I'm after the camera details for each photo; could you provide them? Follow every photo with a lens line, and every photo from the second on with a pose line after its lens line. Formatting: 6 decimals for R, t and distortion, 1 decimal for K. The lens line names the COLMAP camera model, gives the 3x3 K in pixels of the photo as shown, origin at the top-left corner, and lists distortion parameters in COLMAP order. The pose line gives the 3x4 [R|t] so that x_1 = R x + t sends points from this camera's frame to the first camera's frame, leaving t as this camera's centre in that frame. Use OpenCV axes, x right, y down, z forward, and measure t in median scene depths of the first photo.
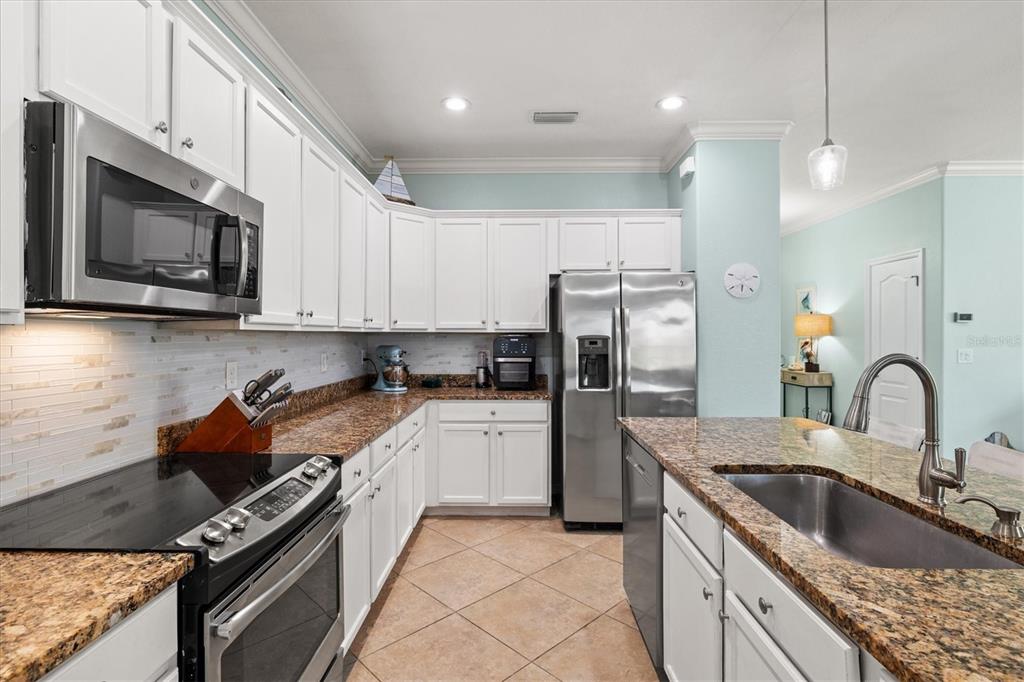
lens RADIAL K [[493.7, 0, 512.8], [0, 493.7, 338.2], [0, 0, 1]] dist [-0.000920, -0.000165]
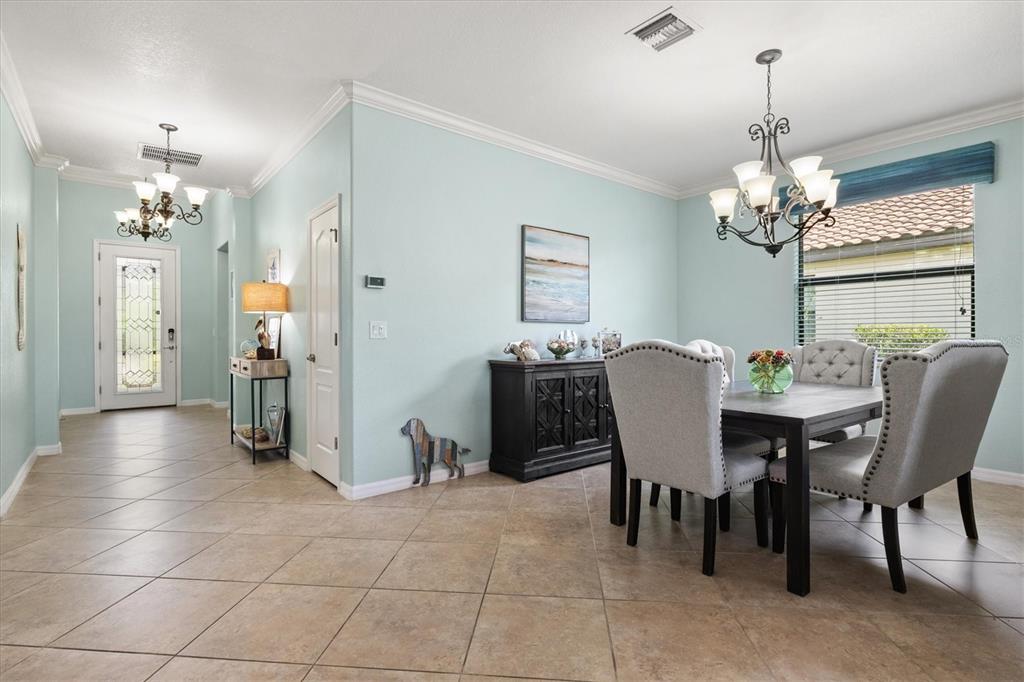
lens RADIAL K [[493.7, 0, 512.8], [0, 493.7, 338.2], [0, 0, 1]] dist [-0.000920, -0.000165]
pose [[0.767292, -0.007236, 0.641257, 0.621342], [0.006664, 0.999972, 0.003310, 0.053662], [-0.641263, 0.001734, 0.767319, 0.256103]]
